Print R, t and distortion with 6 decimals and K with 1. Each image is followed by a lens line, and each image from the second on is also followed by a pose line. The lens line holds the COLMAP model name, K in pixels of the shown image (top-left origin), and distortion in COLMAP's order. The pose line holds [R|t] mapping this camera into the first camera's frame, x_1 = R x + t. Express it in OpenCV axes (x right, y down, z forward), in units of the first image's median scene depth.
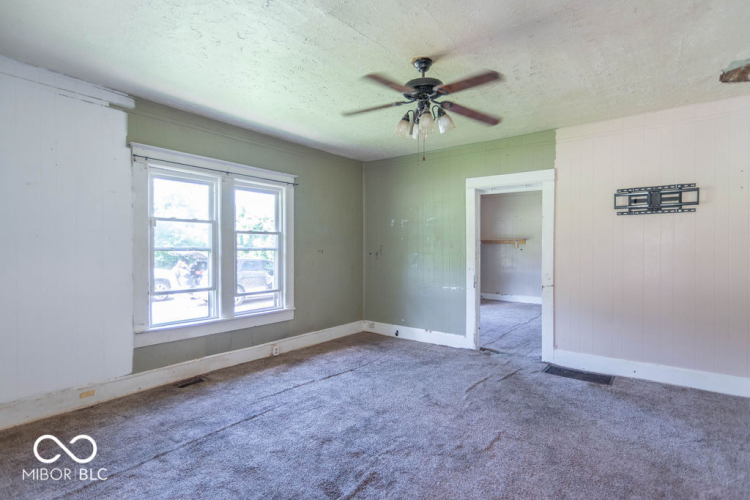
lens RADIAL K [[379.4, 0, 373.5], [0, 379.4, 250.4], [0, 0, 1]] dist [-0.001864, 0.000116]
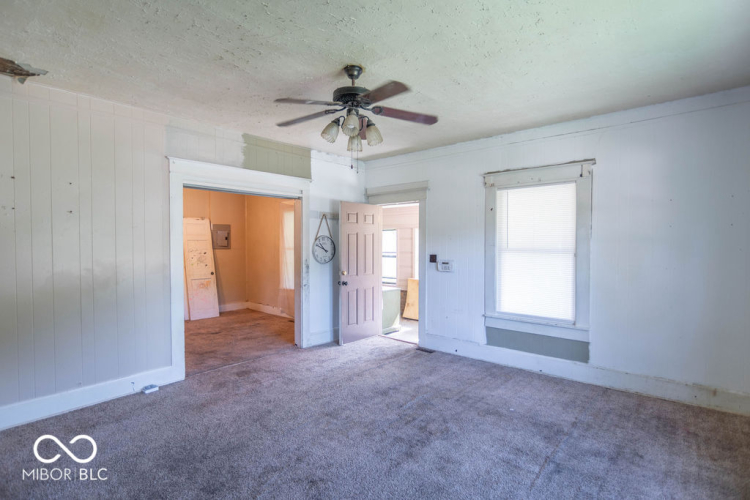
lens RADIAL K [[379.4, 0, 373.5], [0, 379.4, 250.4], [0, 0, 1]] dist [-0.001864, 0.000116]
pose [[-0.998476, -0.004031, 0.055042, 0.014490], [-0.002431, 0.999573, 0.029107, -0.034335], [-0.055136, 0.028929, -0.998060, 1.267075]]
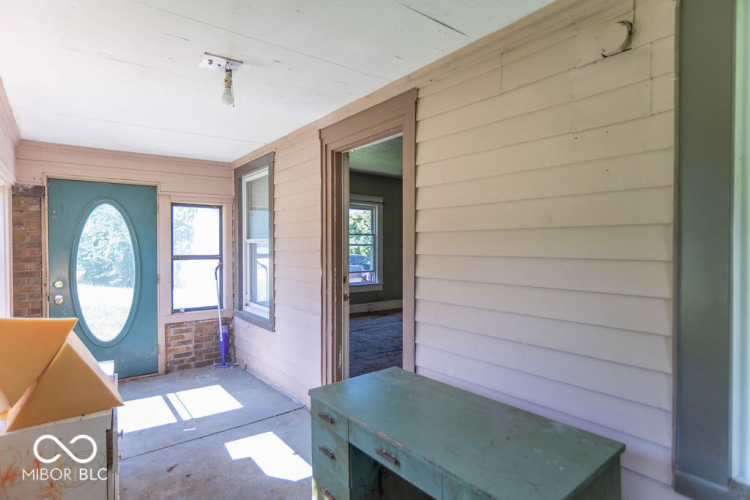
lens RADIAL K [[379.4, 0, 373.5], [0, 379.4, 250.4], [0, 0, 1]] dist [-0.001864, 0.000116]
pose [[0.971572, 0.001308, -0.236742, 0.140523], [-0.000750, 0.999997, 0.002446, 0.018275], [0.236744, -0.002199, 0.971569, -0.602581]]
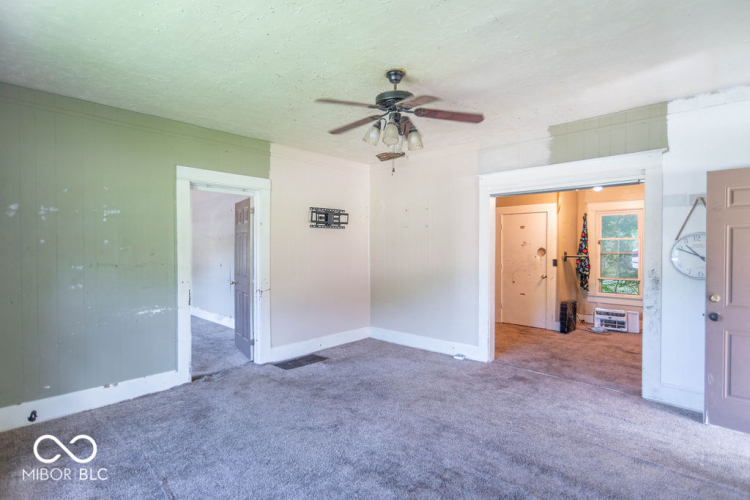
lens RADIAL K [[379.4, 0, 373.5], [0, 379.4, 250.4], [0, 0, 1]] dist [-0.001864, 0.000116]
pose [[0.098931, -0.012853, 0.995011, -0.557917], [0.008610, 0.999890, 0.012060, -0.026162], [-0.995057, 0.007374, 0.099030, 0.608705]]
